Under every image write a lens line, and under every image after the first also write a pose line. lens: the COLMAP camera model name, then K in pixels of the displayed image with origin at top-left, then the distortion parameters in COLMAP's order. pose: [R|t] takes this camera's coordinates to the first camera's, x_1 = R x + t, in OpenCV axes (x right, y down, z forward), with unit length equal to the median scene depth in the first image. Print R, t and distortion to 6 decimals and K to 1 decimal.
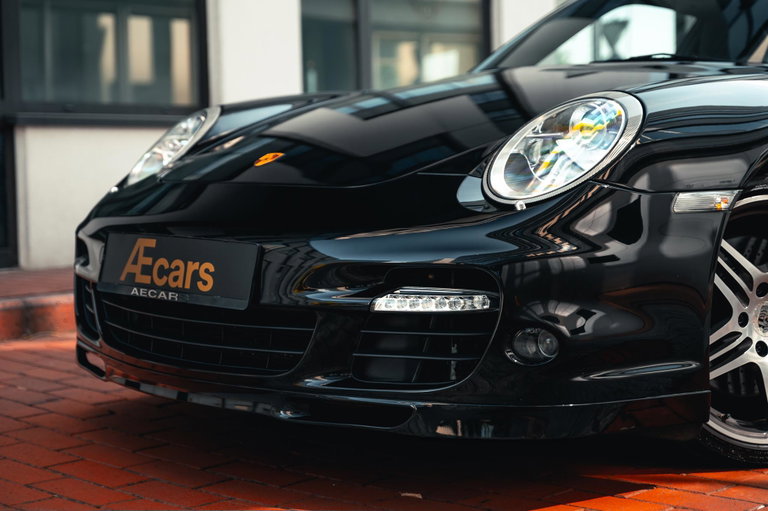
lens RADIAL K [[1342.8, 0, 383.4], [0, 1342.8, 257.0], [0, 0, 1]] dist [0.421486, 0.000000]
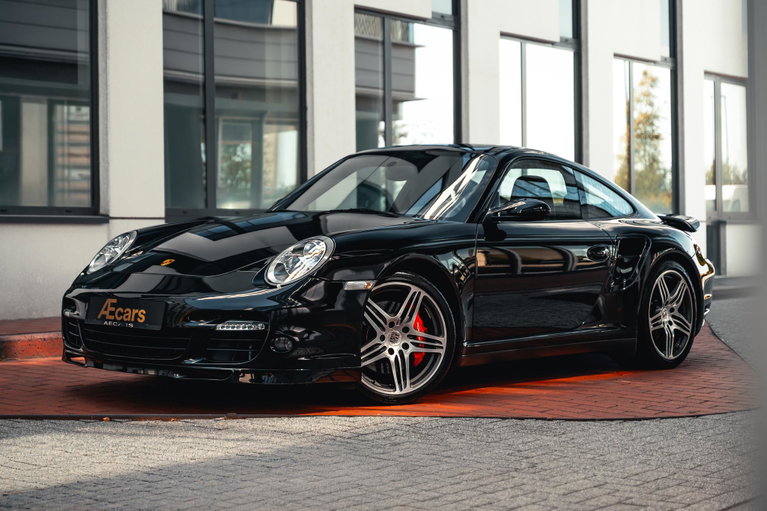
lens RADIAL K [[1458.3, 0, 382.5], [0, 1458.3, 253.5], [0, 0, 1]] dist [0.048380, 0.000000]
pose [[0.994304, 0.013630, 0.105709, 0.009781], [-0.008267, 0.998664, -0.051003, 0.031345], [-0.106263, 0.049839, 0.993088, -1.451211]]
